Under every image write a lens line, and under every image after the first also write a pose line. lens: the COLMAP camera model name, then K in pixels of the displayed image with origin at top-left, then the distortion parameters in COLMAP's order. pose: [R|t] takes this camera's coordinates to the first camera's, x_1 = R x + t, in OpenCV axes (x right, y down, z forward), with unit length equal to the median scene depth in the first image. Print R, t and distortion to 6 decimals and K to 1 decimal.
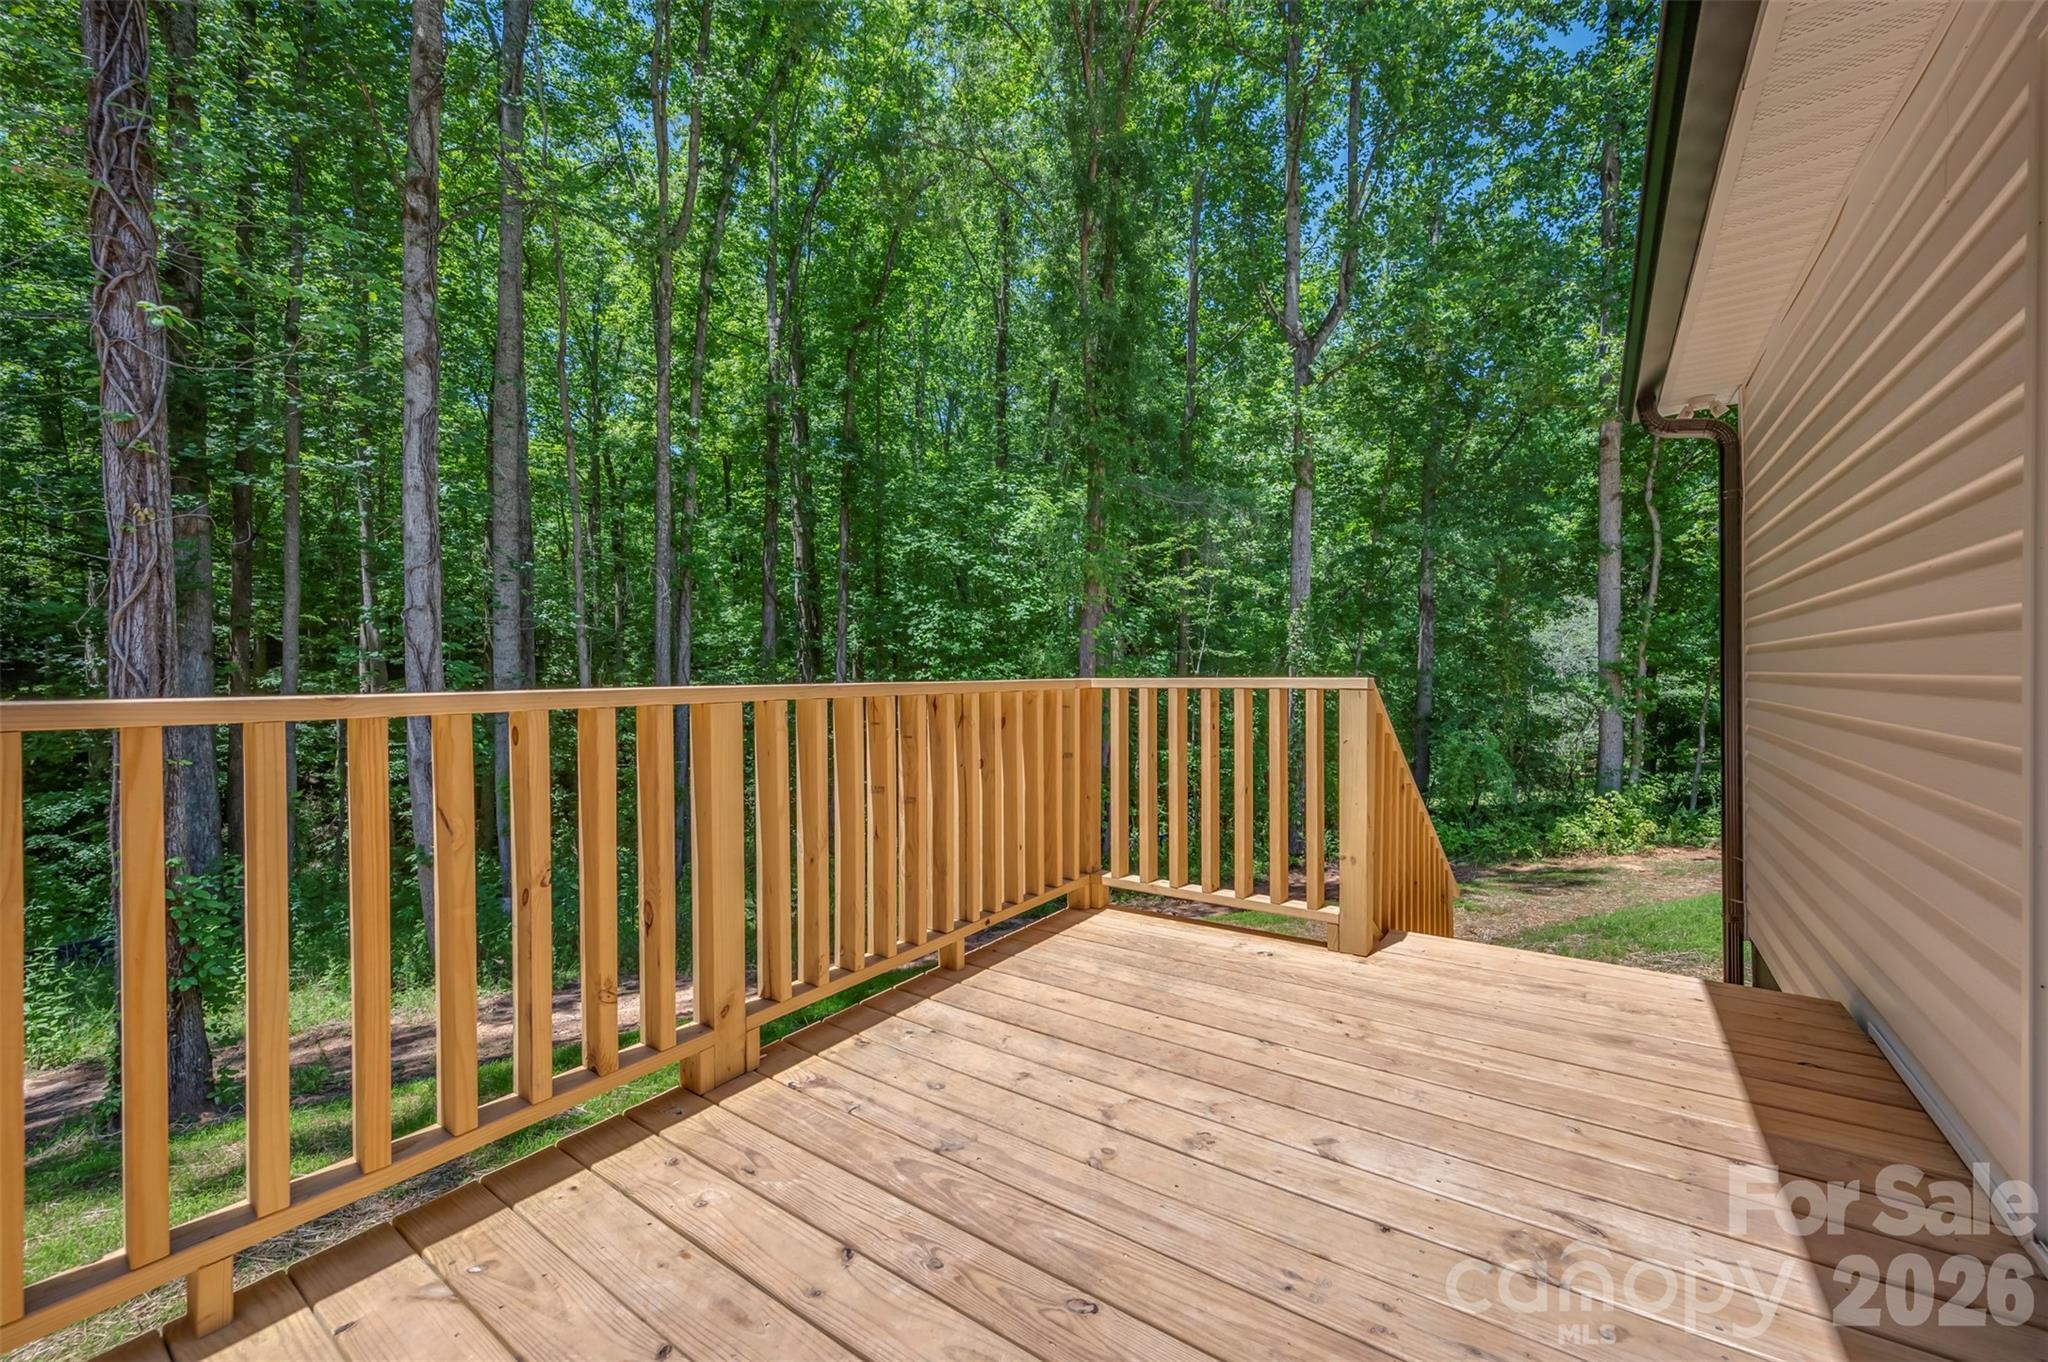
lens RADIAL K [[806.0, 0, 1024.0], [0, 806.0, 681.0], [0, 0, 1]] dist [-0.000242, 0.000021]
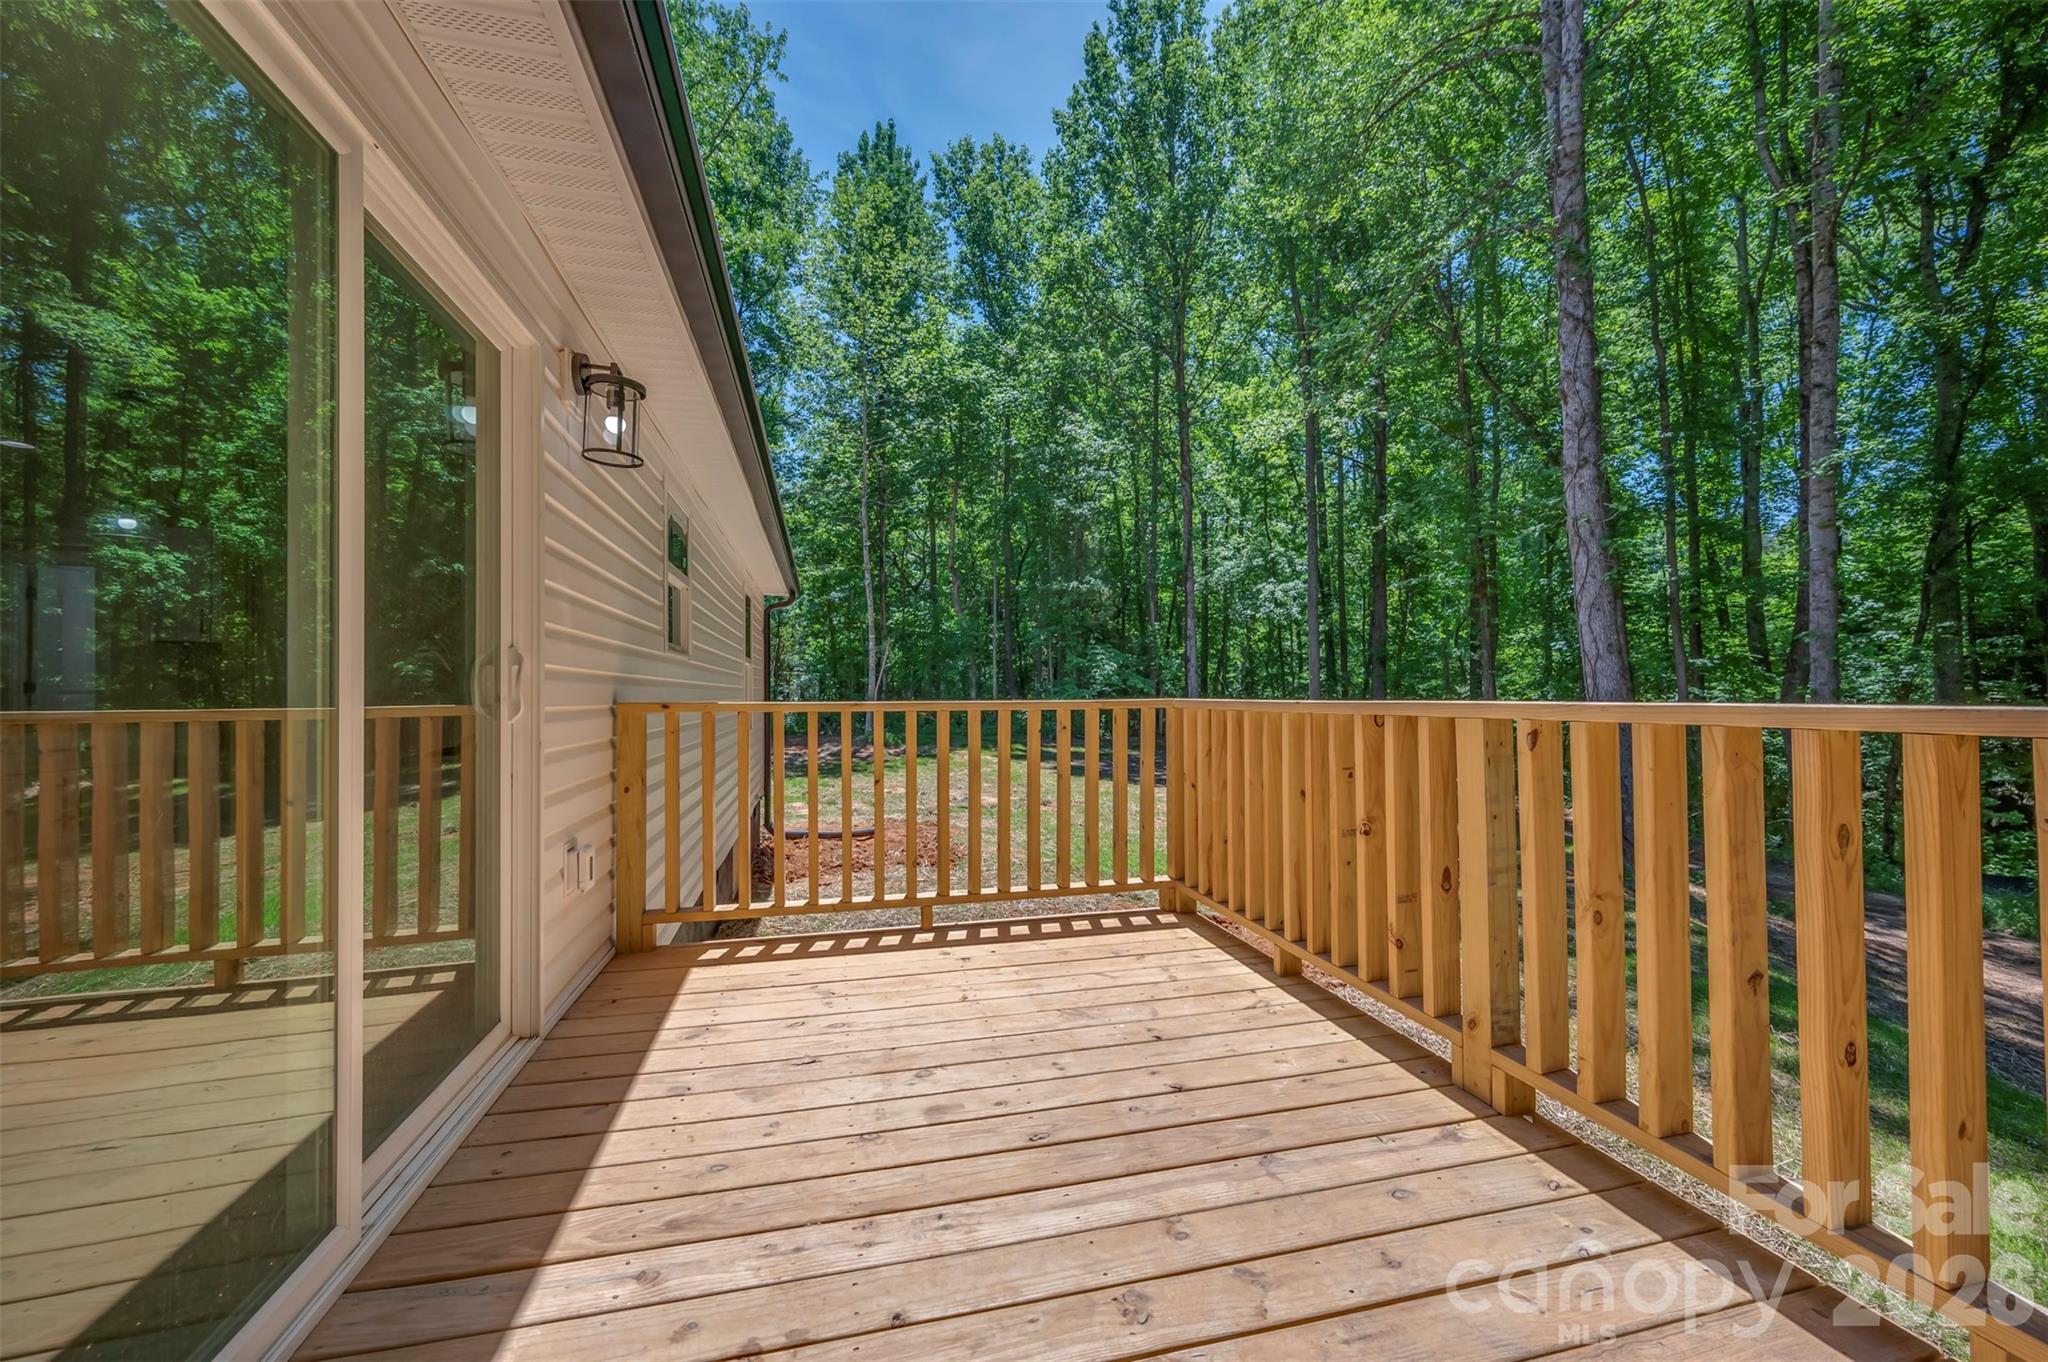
lens RADIAL K [[882.8, 0, 1024.1], [0, 882.8, 694.7], [0, 0, 1]] dist [-0.001261, 0.000032]
pose [[-0.619613, 0.013508, -0.784791, 1.059153], [0.008548, 0.999909, 0.010462, -0.022963], [0.784861, -0.000226, -0.619672, 1.558754]]
